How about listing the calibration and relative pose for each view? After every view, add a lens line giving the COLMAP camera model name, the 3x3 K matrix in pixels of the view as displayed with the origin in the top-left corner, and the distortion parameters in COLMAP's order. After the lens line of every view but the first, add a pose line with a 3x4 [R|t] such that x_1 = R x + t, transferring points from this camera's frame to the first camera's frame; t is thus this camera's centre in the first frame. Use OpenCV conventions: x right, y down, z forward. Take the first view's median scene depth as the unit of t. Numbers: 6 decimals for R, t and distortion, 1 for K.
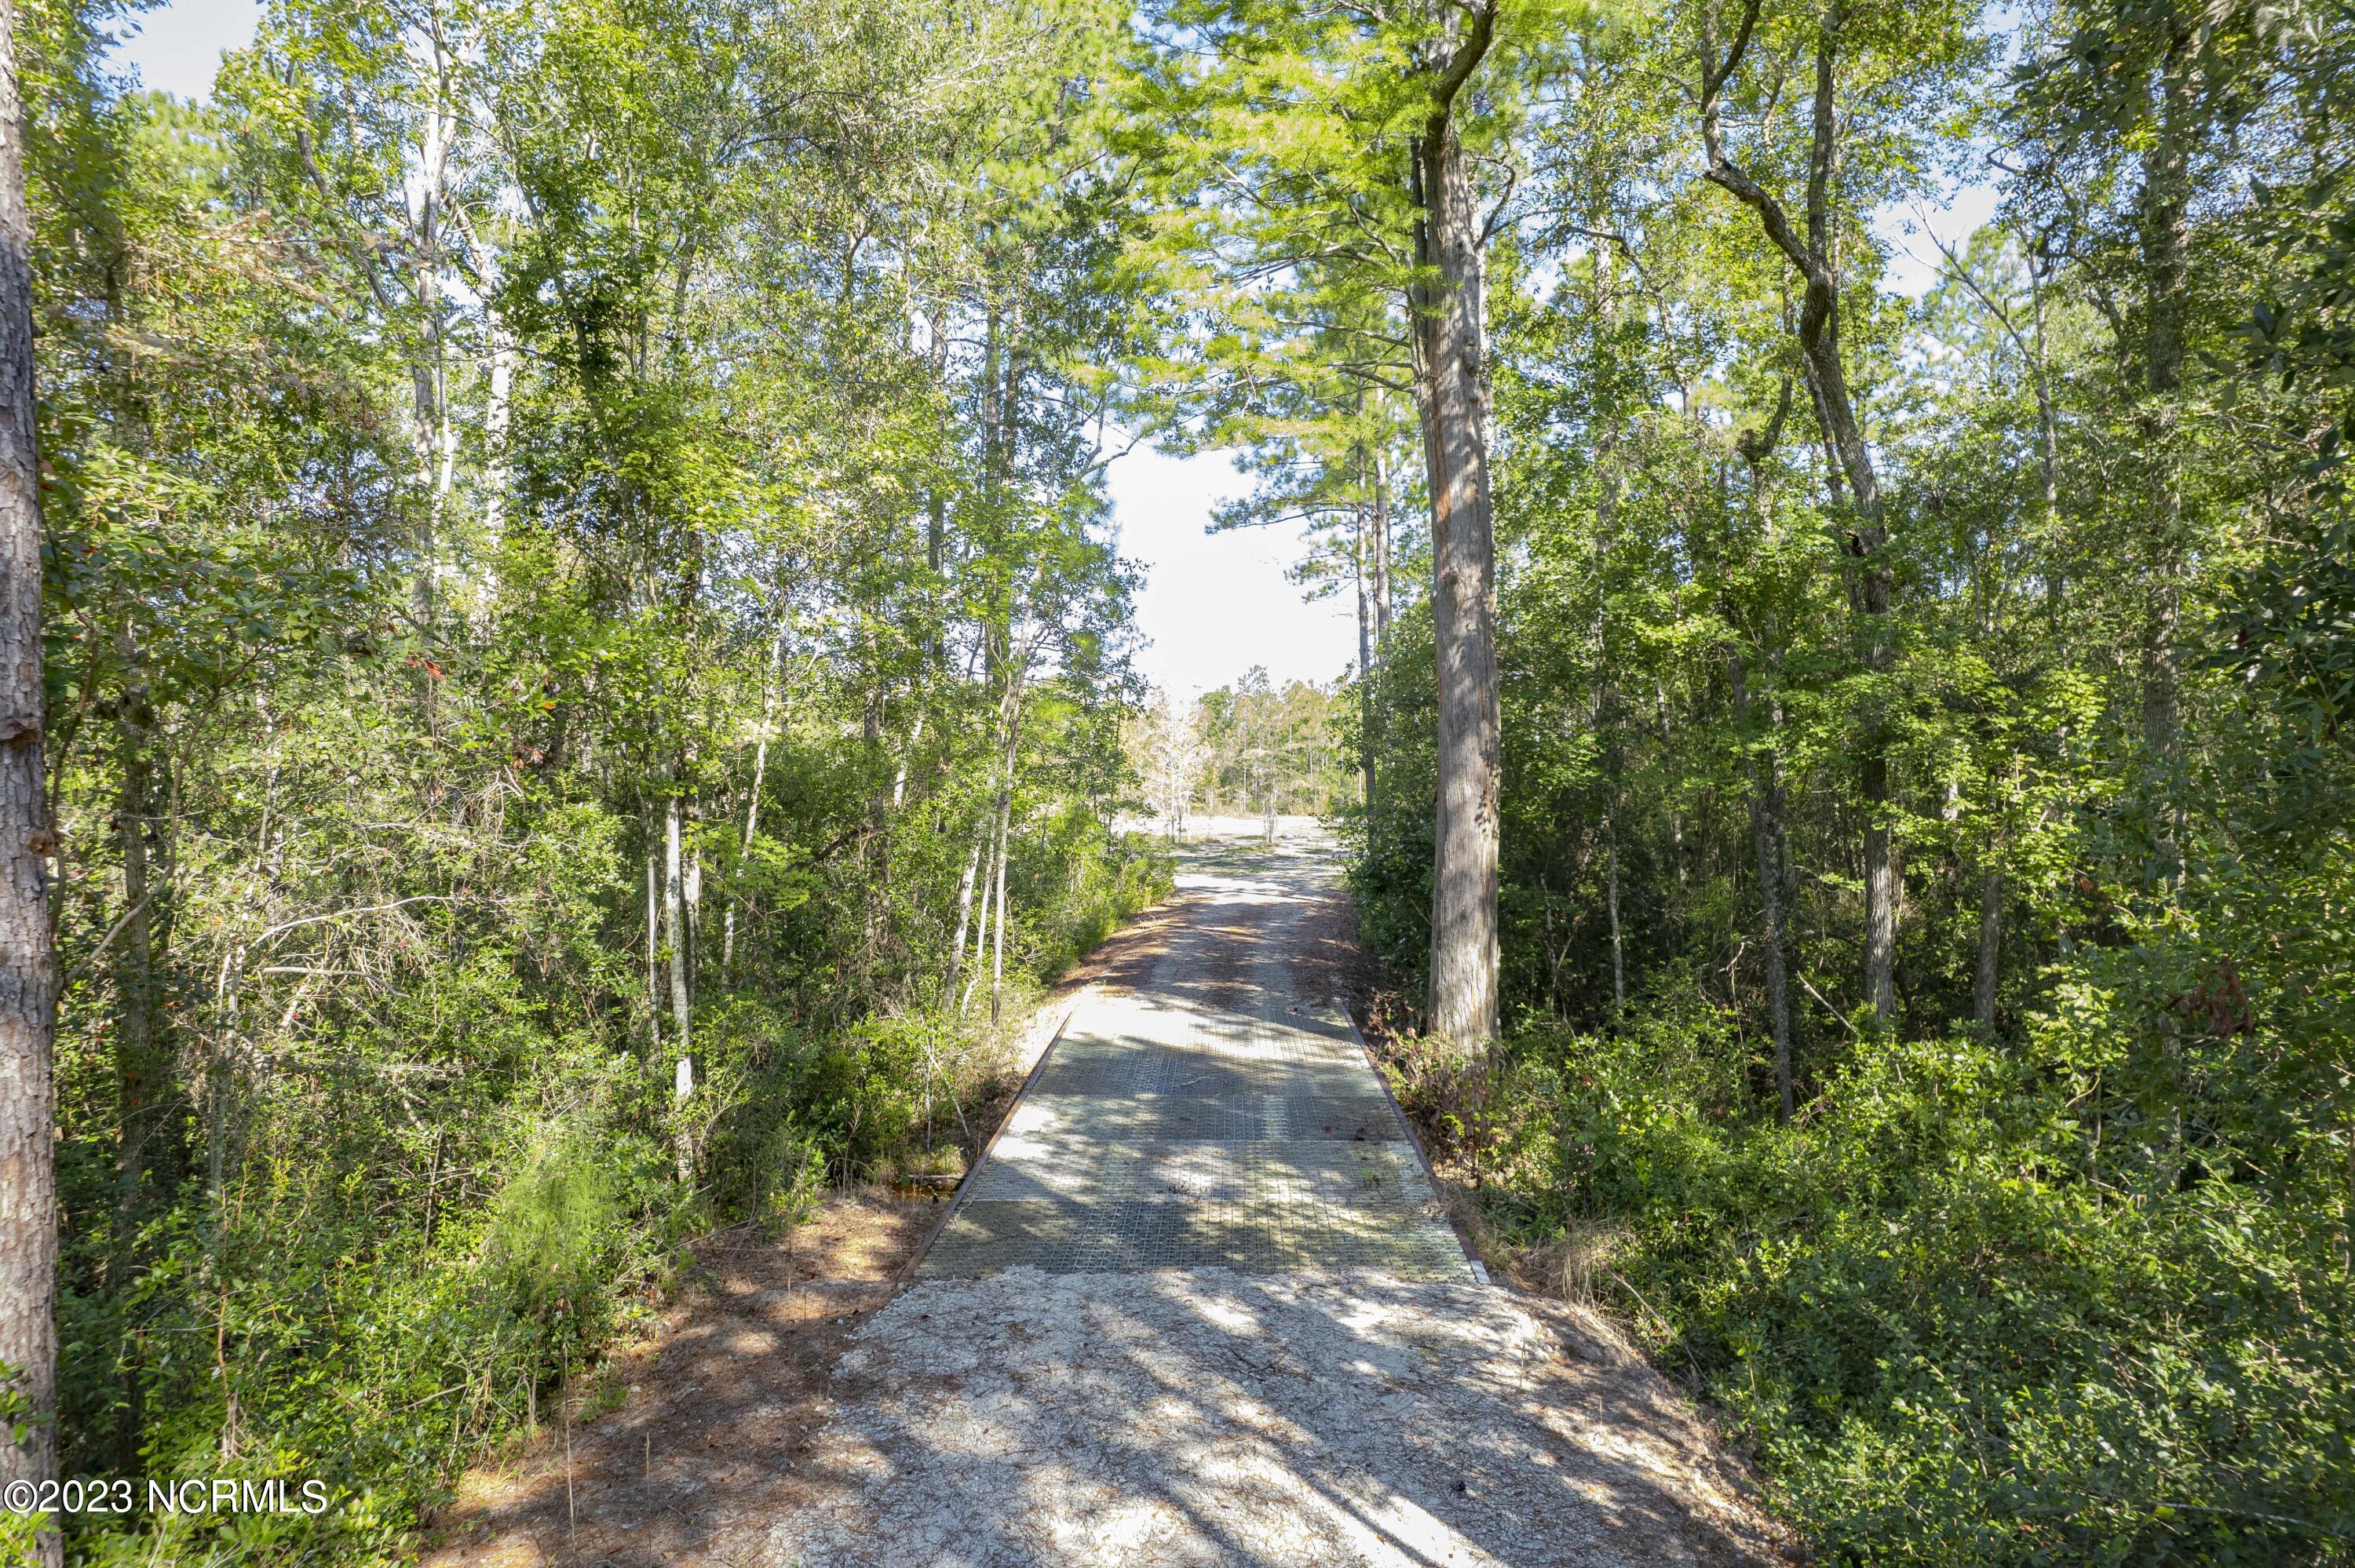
lens RADIAL K [[1508.9, 0, 1184.6], [0, 1508.9, 793.7], [0, 0, 1]] dist [-0.080162, 0.071603]
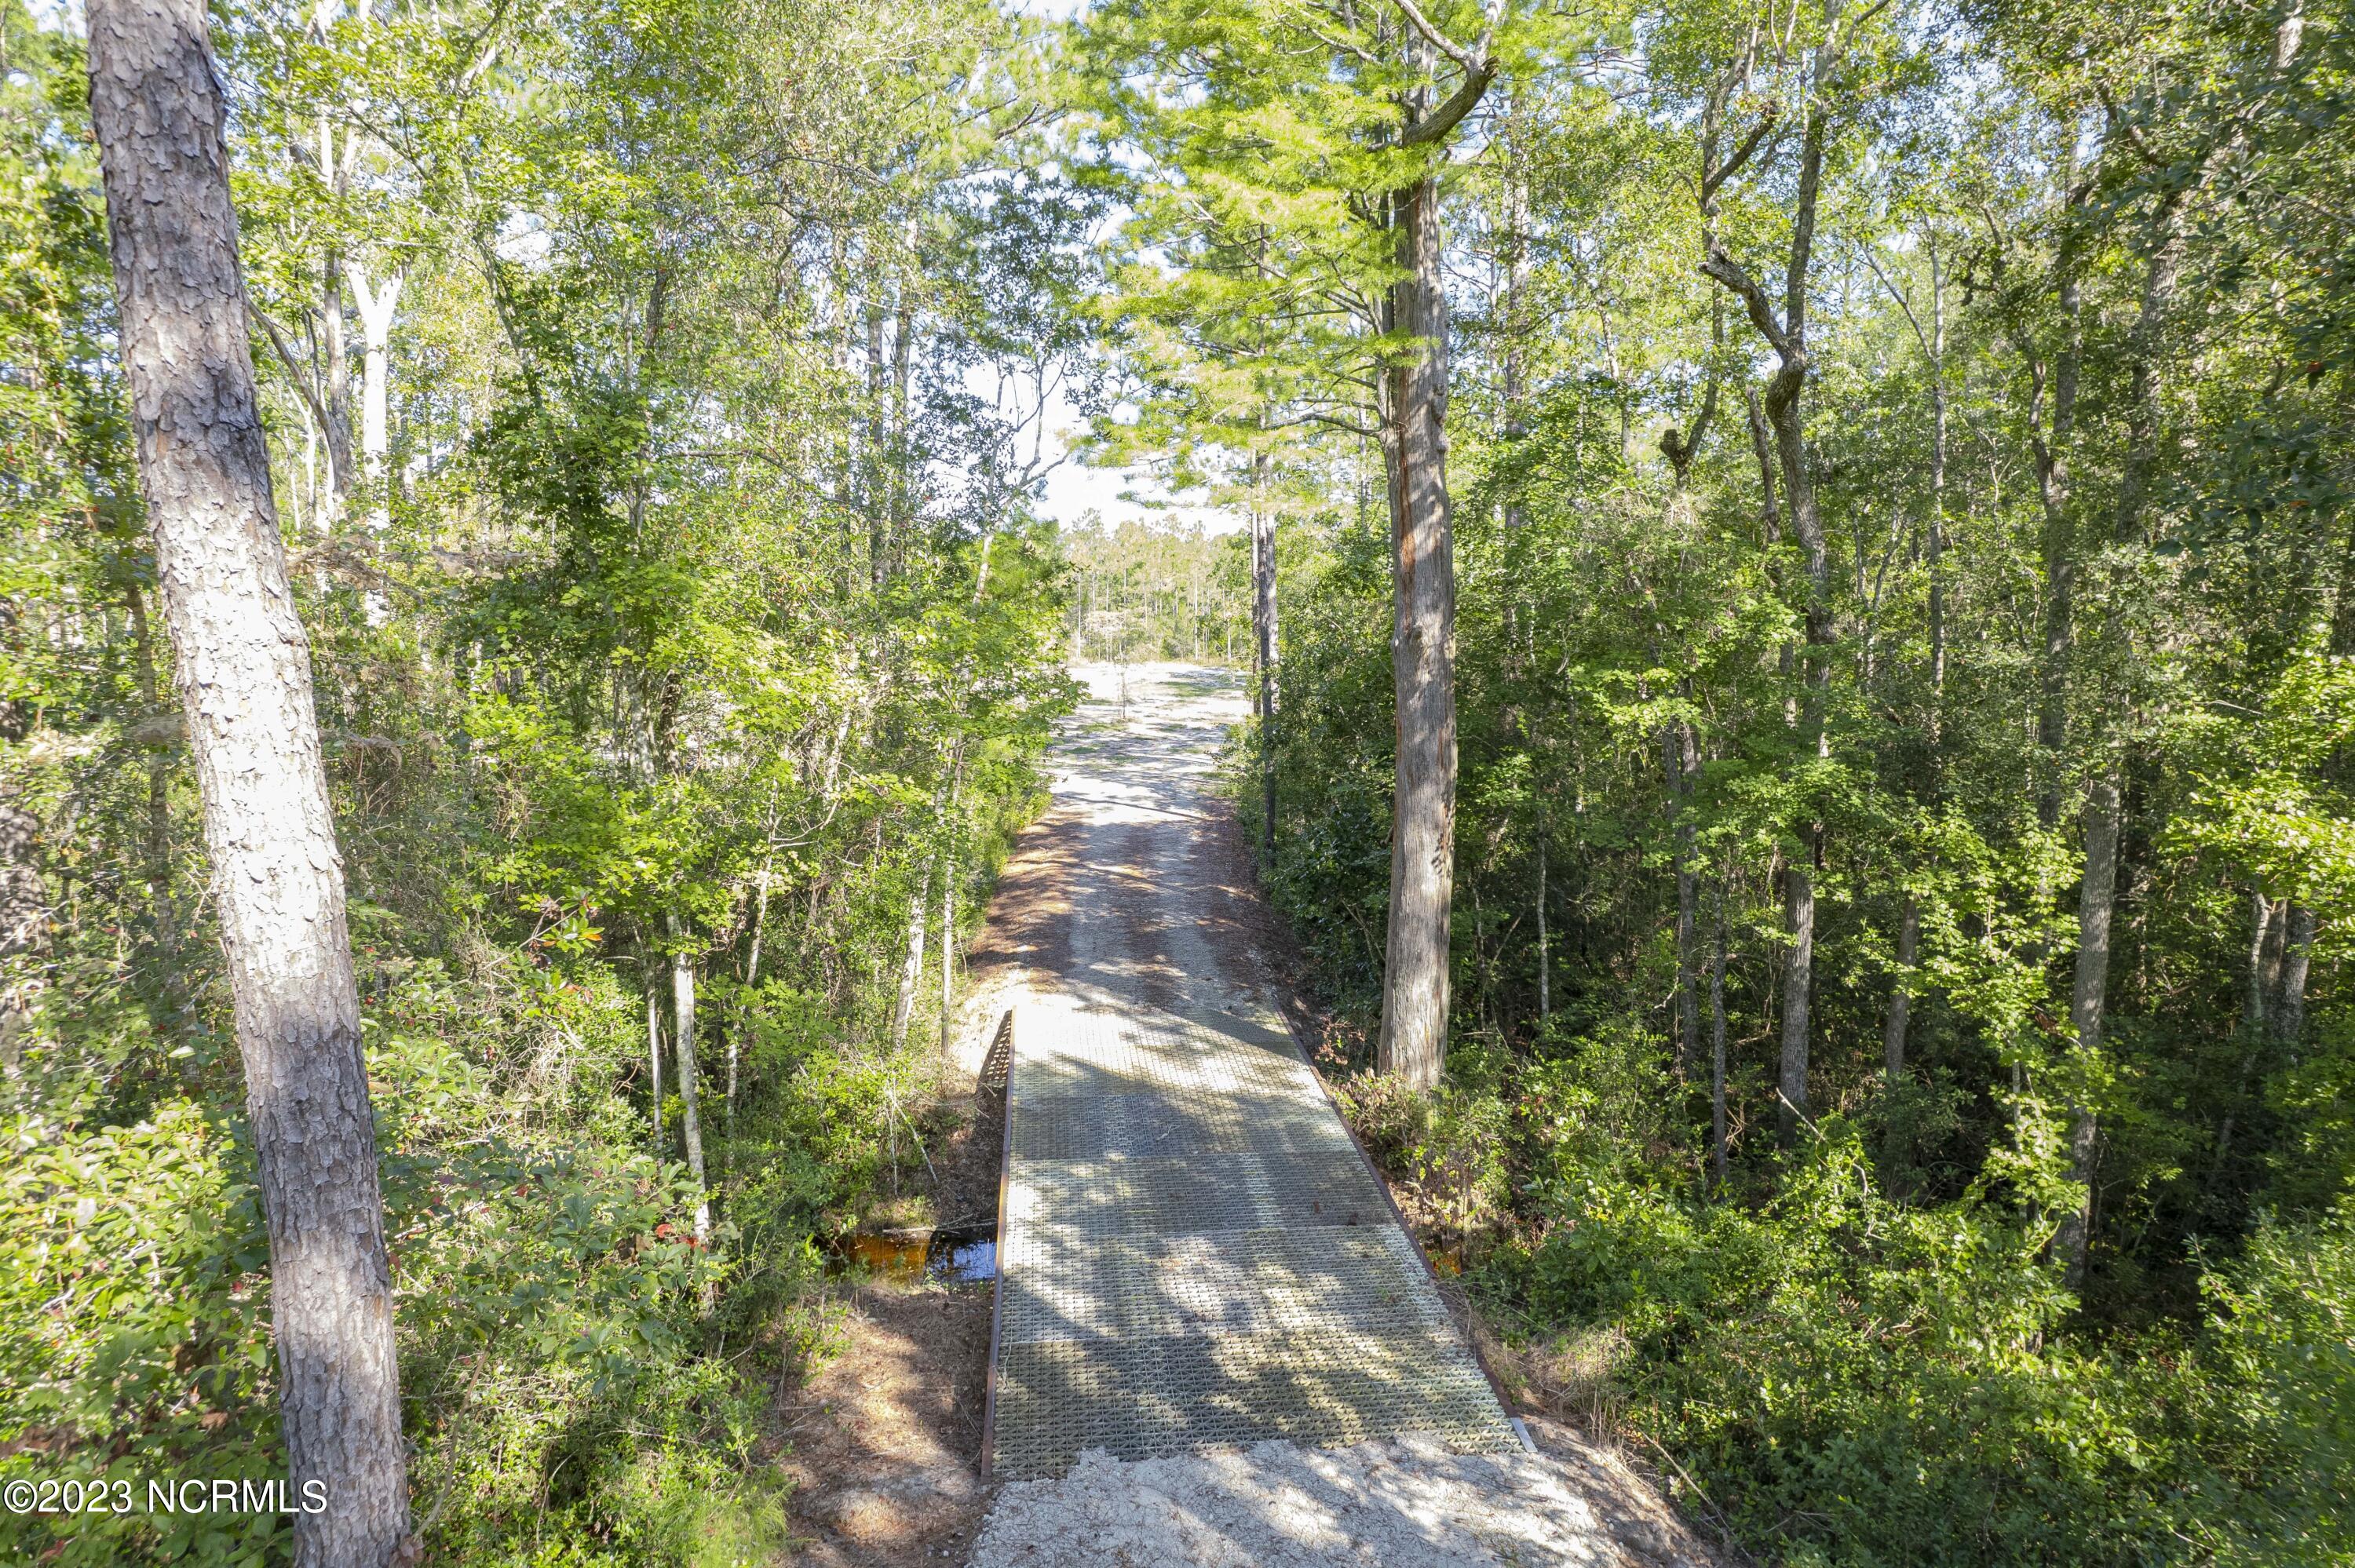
lens RADIAL K [[1508.9, 0, 1184.6], [0, 1508.9, 793.7], [0, 0, 1]] dist [-0.080162, 0.071603]
pose [[0.993520, -0.004813, 0.113552, -0.099947], [-0.007529, 0.994120, 0.108018, -0.162459], [-0.113404, -0.108173, 0.987643, 0.019224]]
